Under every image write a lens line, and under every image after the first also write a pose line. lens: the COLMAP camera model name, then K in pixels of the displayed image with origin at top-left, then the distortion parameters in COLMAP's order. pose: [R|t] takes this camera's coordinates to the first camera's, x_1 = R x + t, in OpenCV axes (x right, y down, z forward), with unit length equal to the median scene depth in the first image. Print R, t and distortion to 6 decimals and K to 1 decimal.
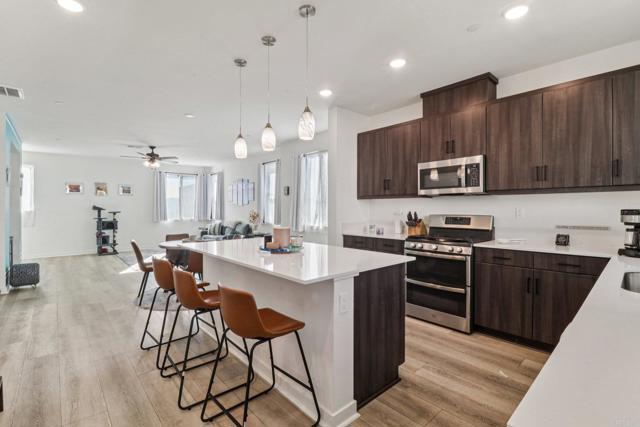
lens RADIAL K [[299.5, 0, 320.3], [0, 299.5, 208.8], [0, 0, 1]] dist [-0.001182, -0.007805]
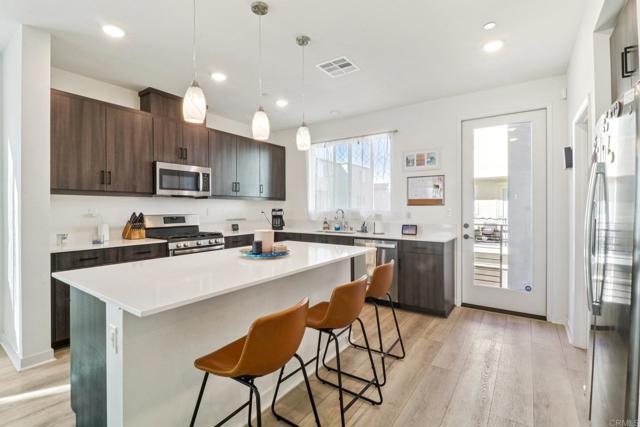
lens RADIAL K [[299.5, 0, 305.8], [0, 299.5, 207.9], [0, 0, 1]] dist [-0.001182, -0.007805]
pose [[-0.210397, 0.003199, 0.977611, -0.356119], [0.001196, 0.999995, -0.003014, -0.000102], [-0.977615, 0.000535, -0.210399, 0.371037]]
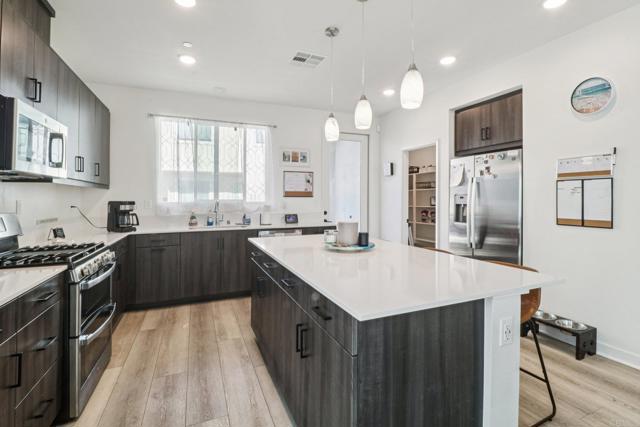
lens RADIAL K [[299.5, 0, 322.0], [0, 299.5, 199.4], [0, 0, 1]] dist [-0.001182, -0.007805]
pose [[-0.946170, 0.002303, 0.323661, -0.119082], [0.003411, 0.999990, 0.002857, -0.002349], [-0.323651, 0.003807, -0.946169, 0.627660]]
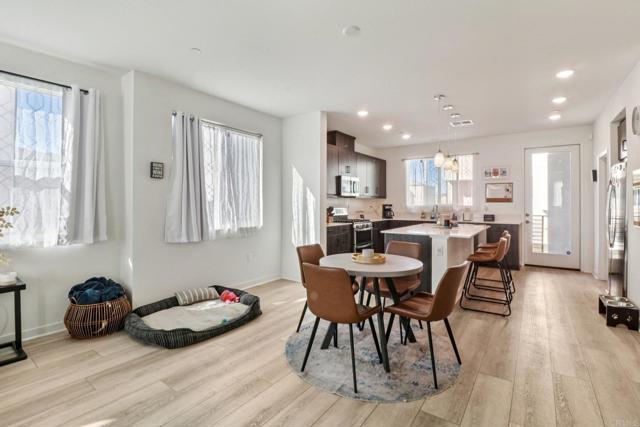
lens RADIAL K [[299.5, 0, 311.3], [0, 299.5, 202.5], [0, 0, 1]] dist [-0.001182, -0.007805]
pose [[-0.199605, 0.004641, 0.979865, -0.589337], [0.000684, 0.999989, -0.004597, -0.001488], [-0.979876, -0.000248, -0.199606, 0.730858]]
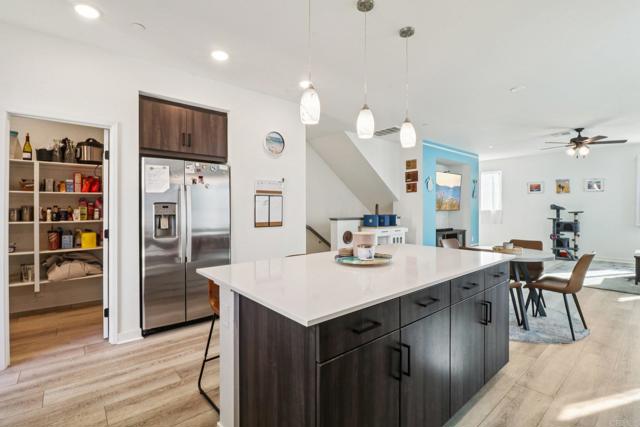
lens RADIAL K [[299.5, 0, 314.2], [0, 299.5, 207.7], [0, 0, 1]] dist [-0.001182, -0.007805]
pose [[-0.032022, 0.000515, -0.999487, 0.219343], [-0.000208, 1.000000, 0.000522, -0.002336], [0.999487, 0.000225, -0.032021, 0.310906]]
